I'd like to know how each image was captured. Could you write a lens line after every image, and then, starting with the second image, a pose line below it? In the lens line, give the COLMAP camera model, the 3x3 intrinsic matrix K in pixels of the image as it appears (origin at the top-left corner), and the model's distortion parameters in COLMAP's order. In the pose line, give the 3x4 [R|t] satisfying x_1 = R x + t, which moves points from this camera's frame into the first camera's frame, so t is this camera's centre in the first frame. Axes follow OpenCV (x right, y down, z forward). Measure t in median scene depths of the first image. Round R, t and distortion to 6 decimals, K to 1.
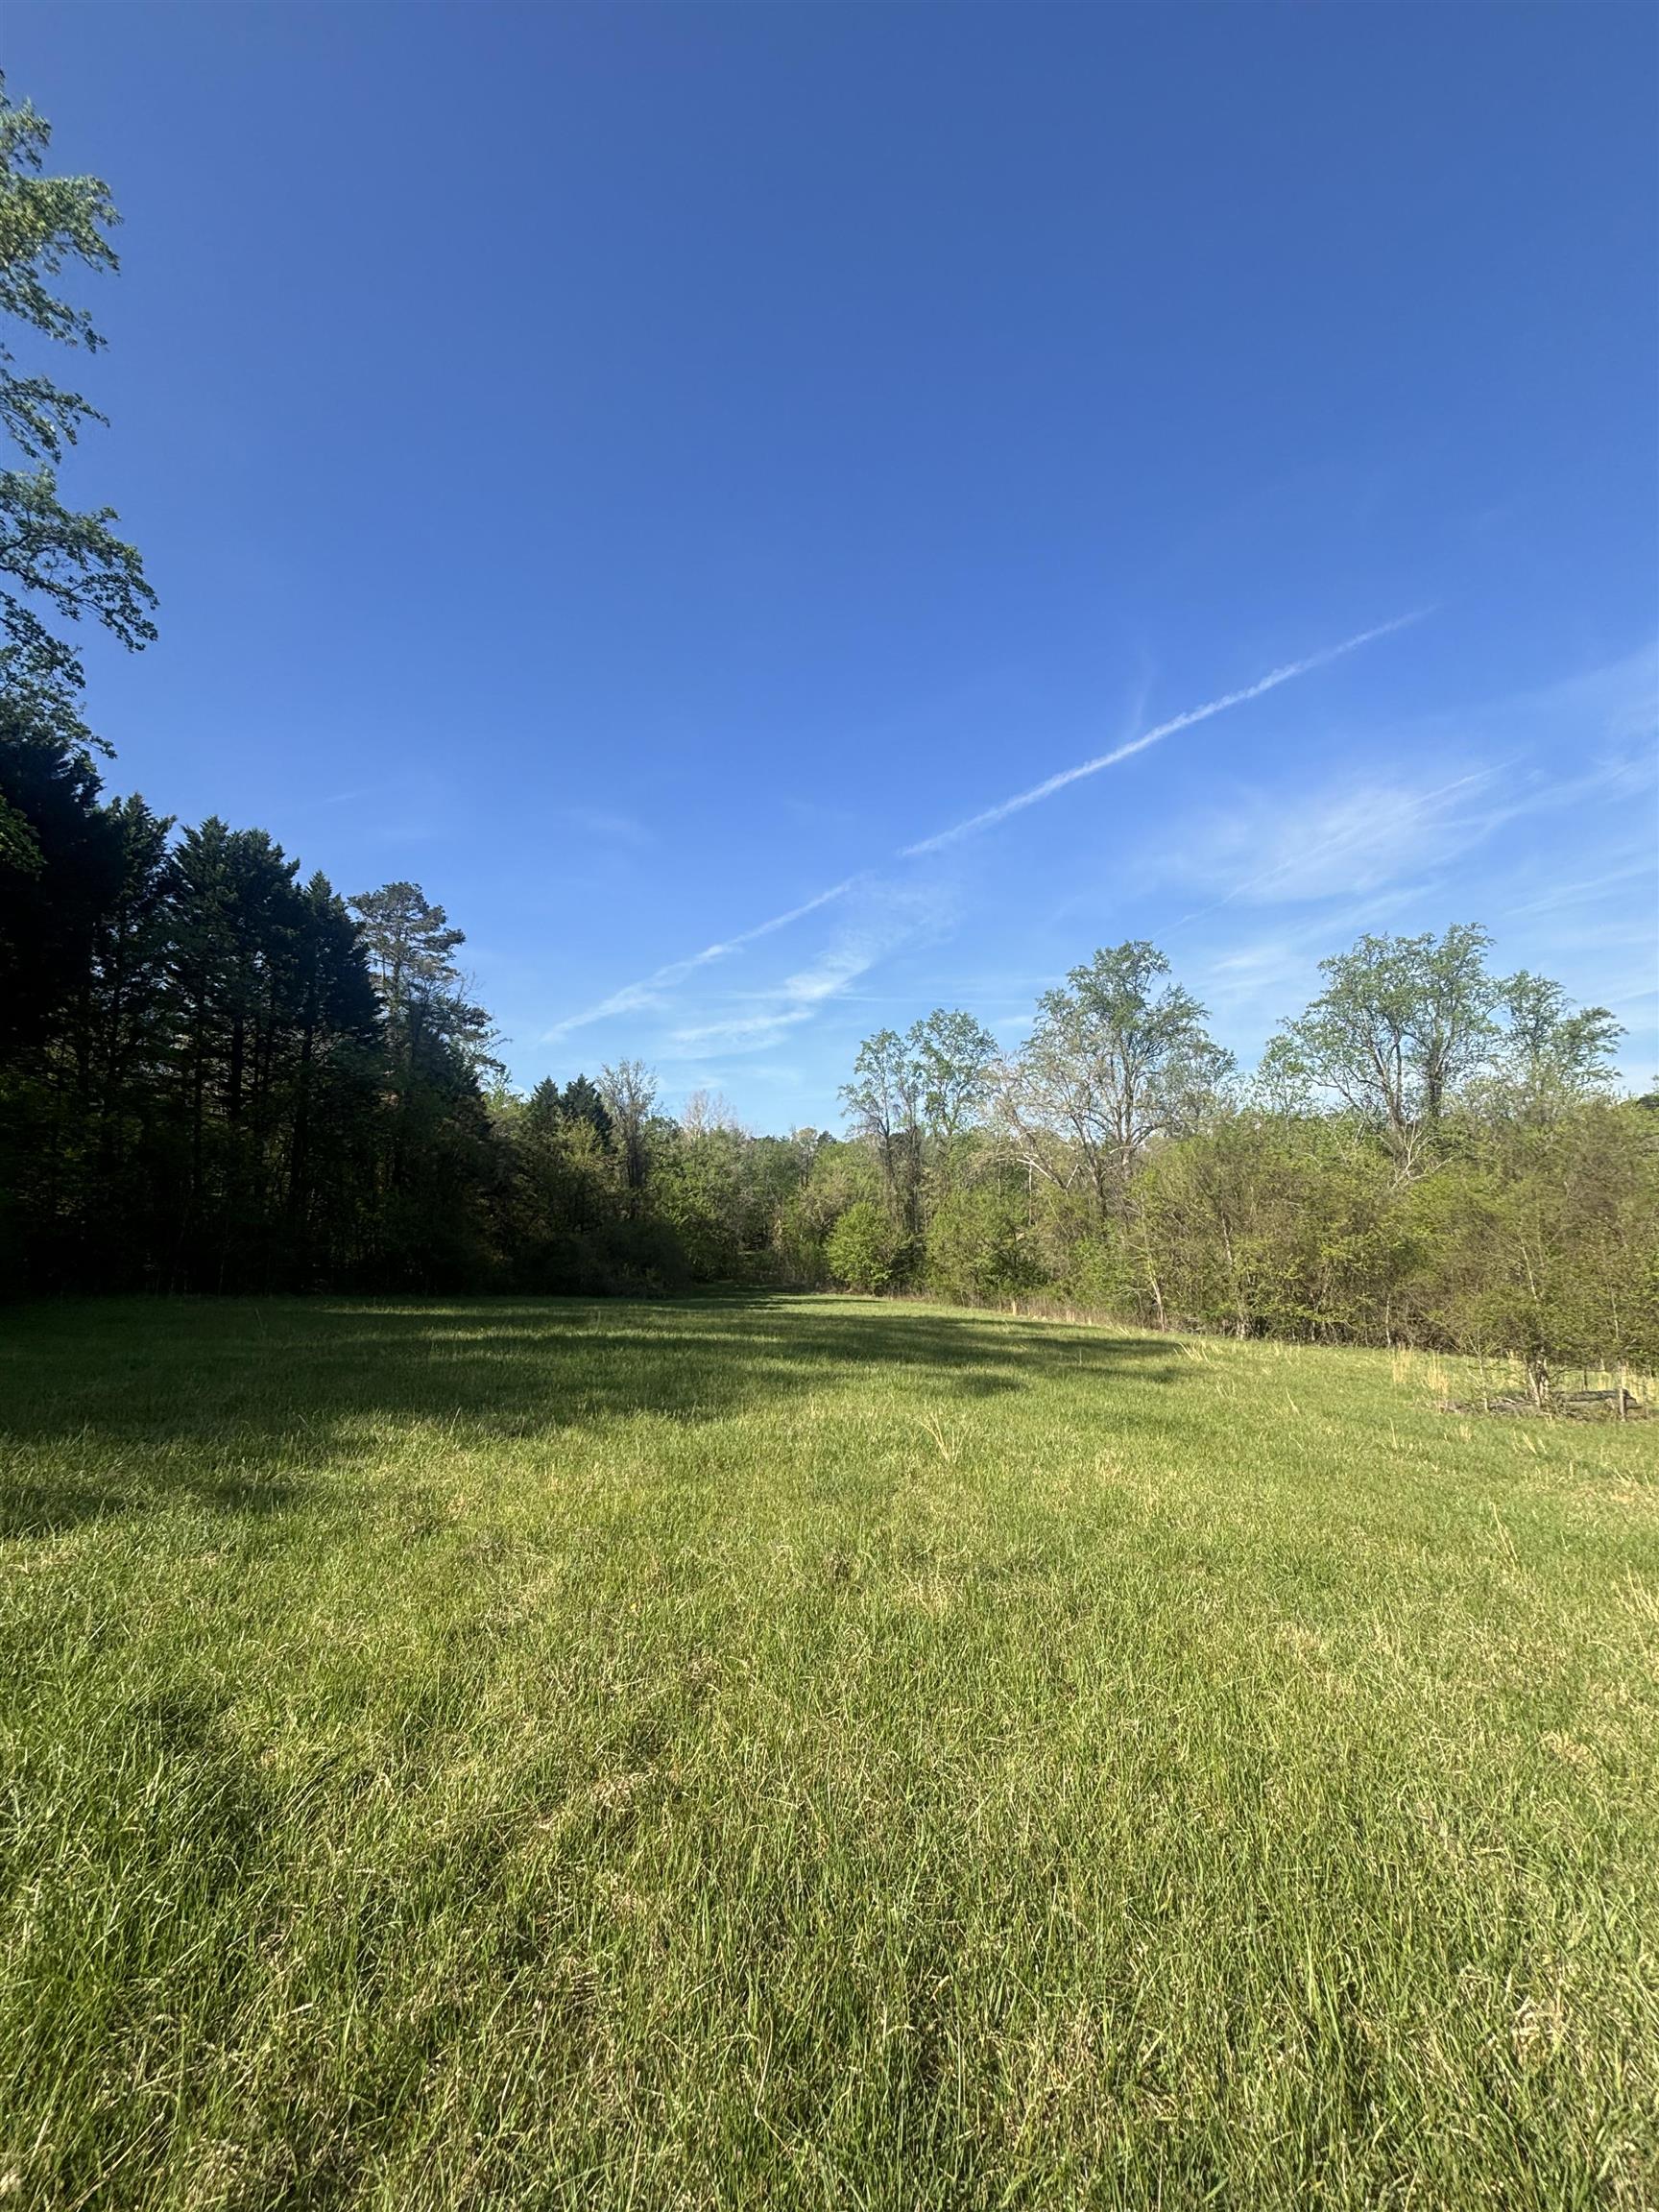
lens RADIAL K [[894.1, 0, 798.5], [0, 894.1, 1109.0], [0, 0, 1]] dist [-0.022084, -0.000099]
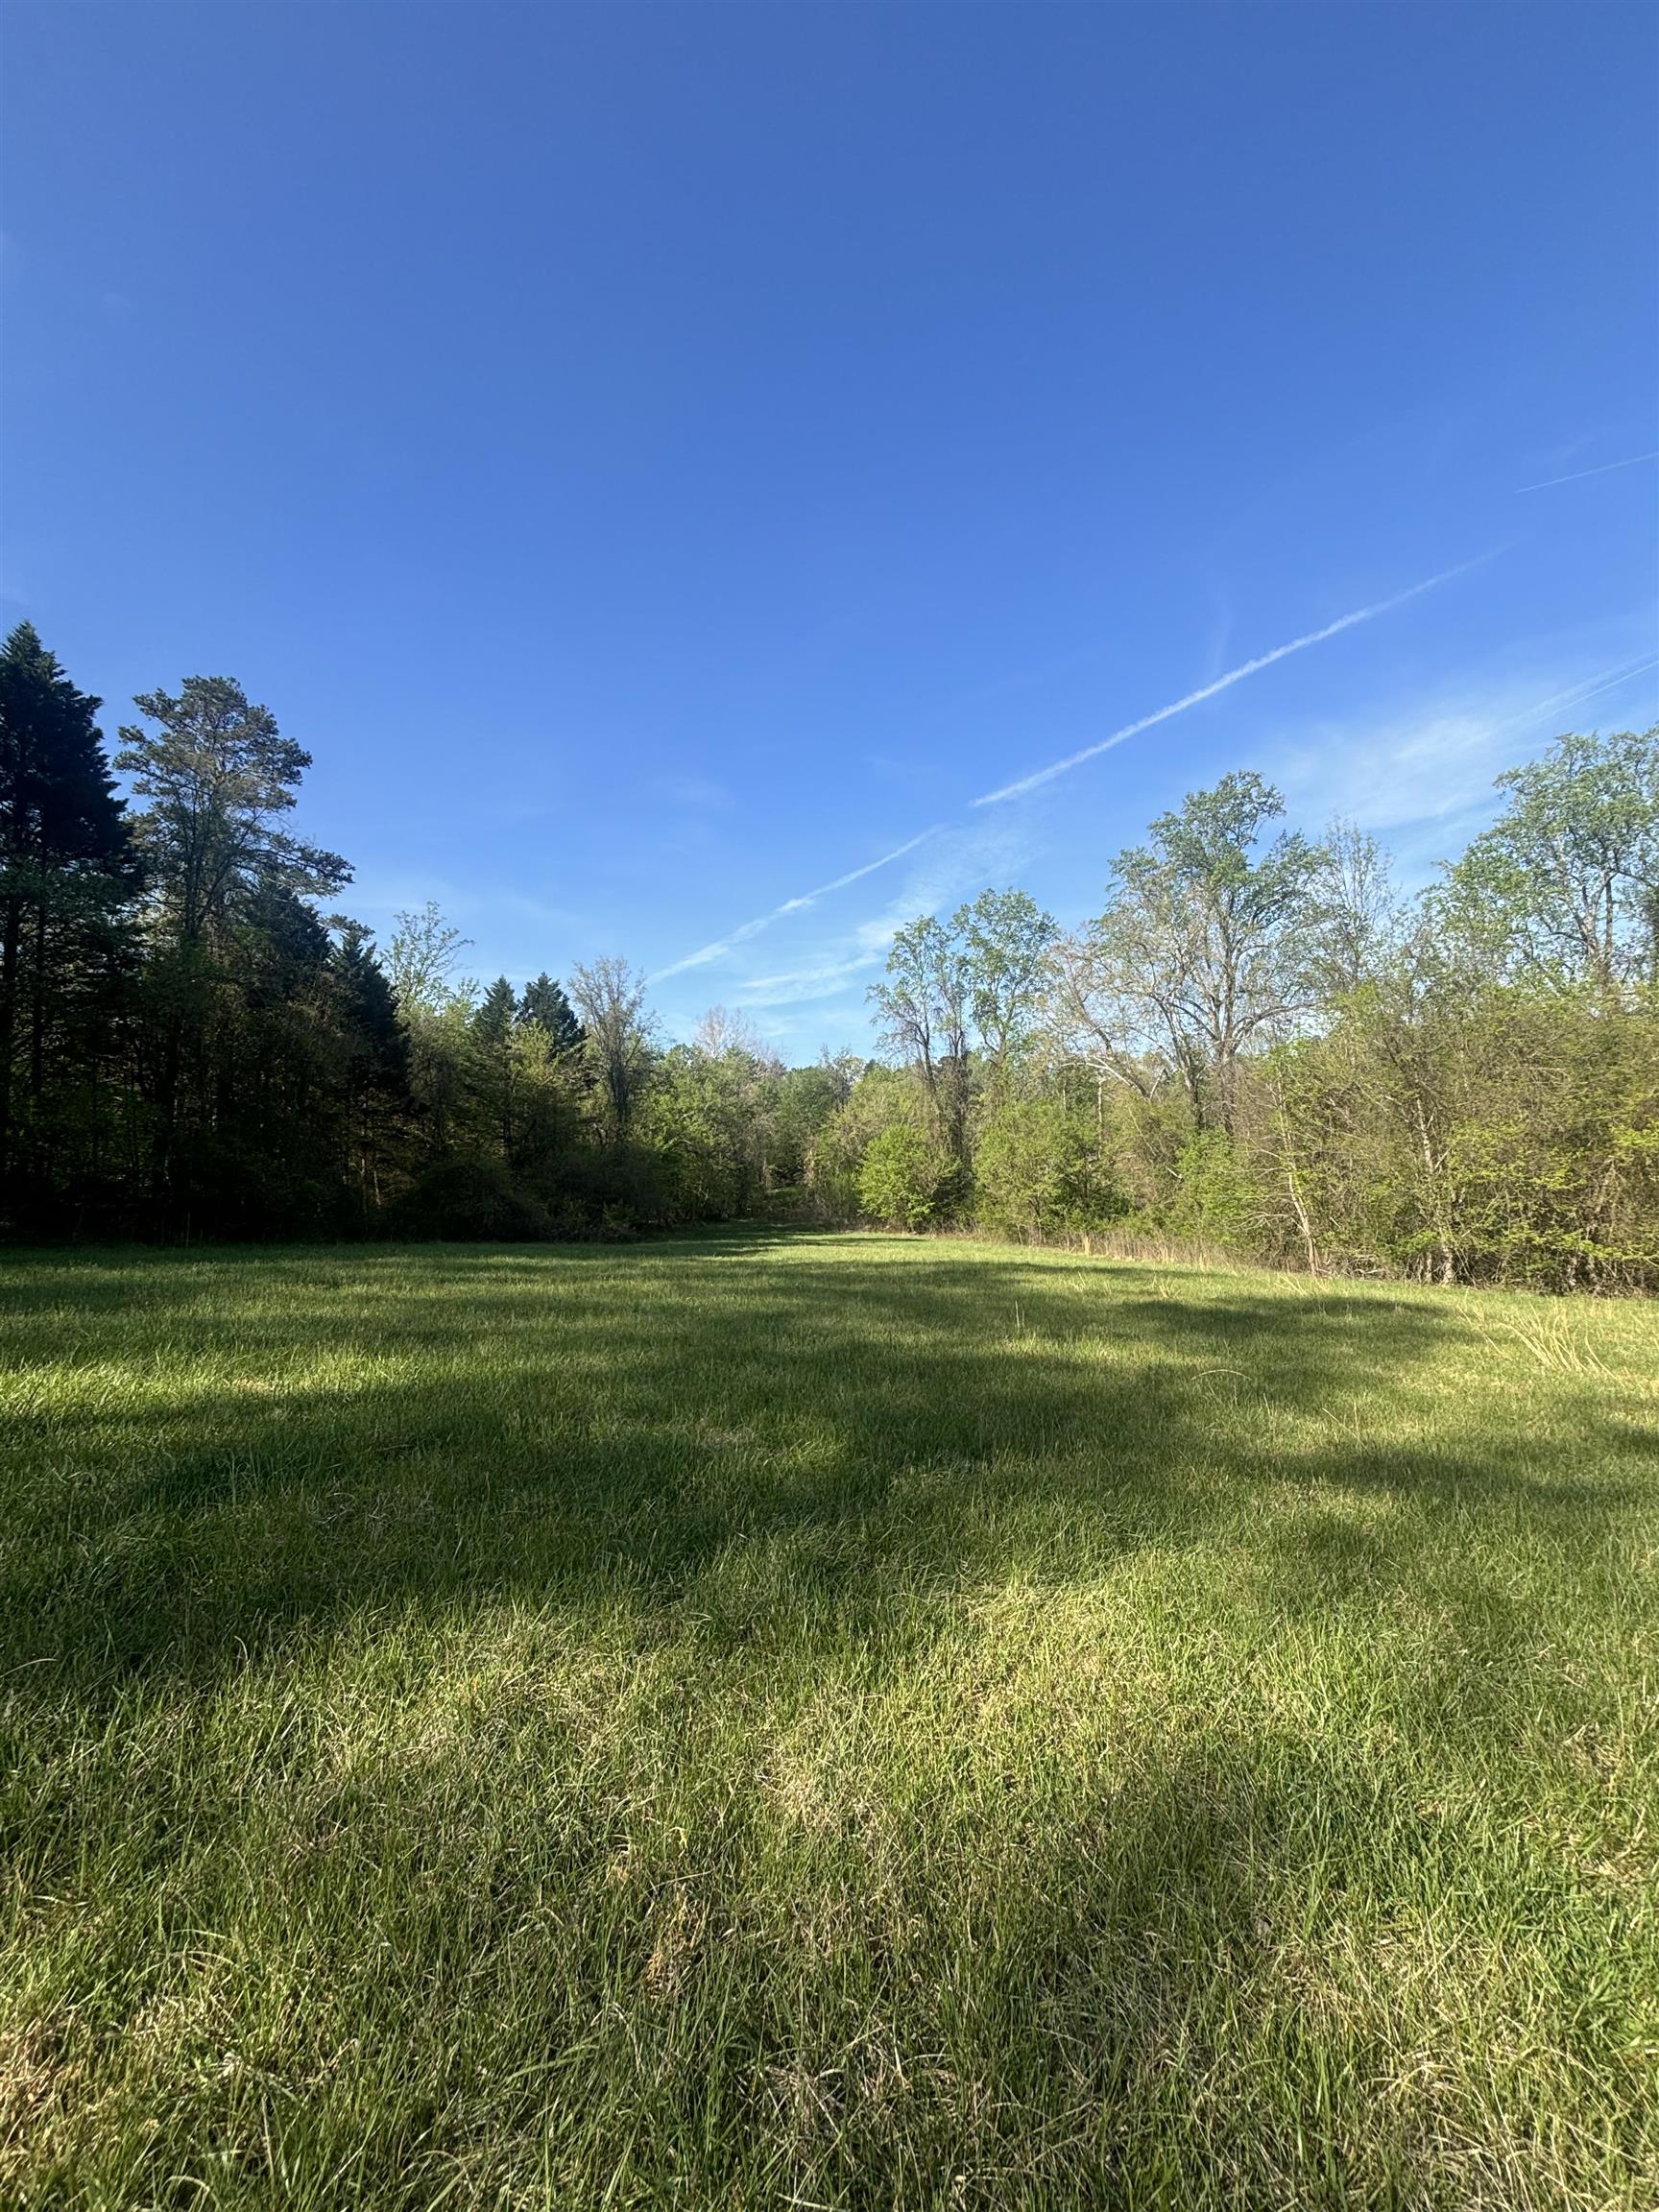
lens RADIAL K [[890.8, 0, 789.5], [0, 890.8, 1126.1], [0, 0, 1]] dist [-0.032087, -0.000089]
pose [[0.996432, -0.027724, -0.079722, 0.038910], [0.034171, 0.996154, 0.080676, 0.038602], [0.077179, -0.083112, 0.993547, 0.174192]]
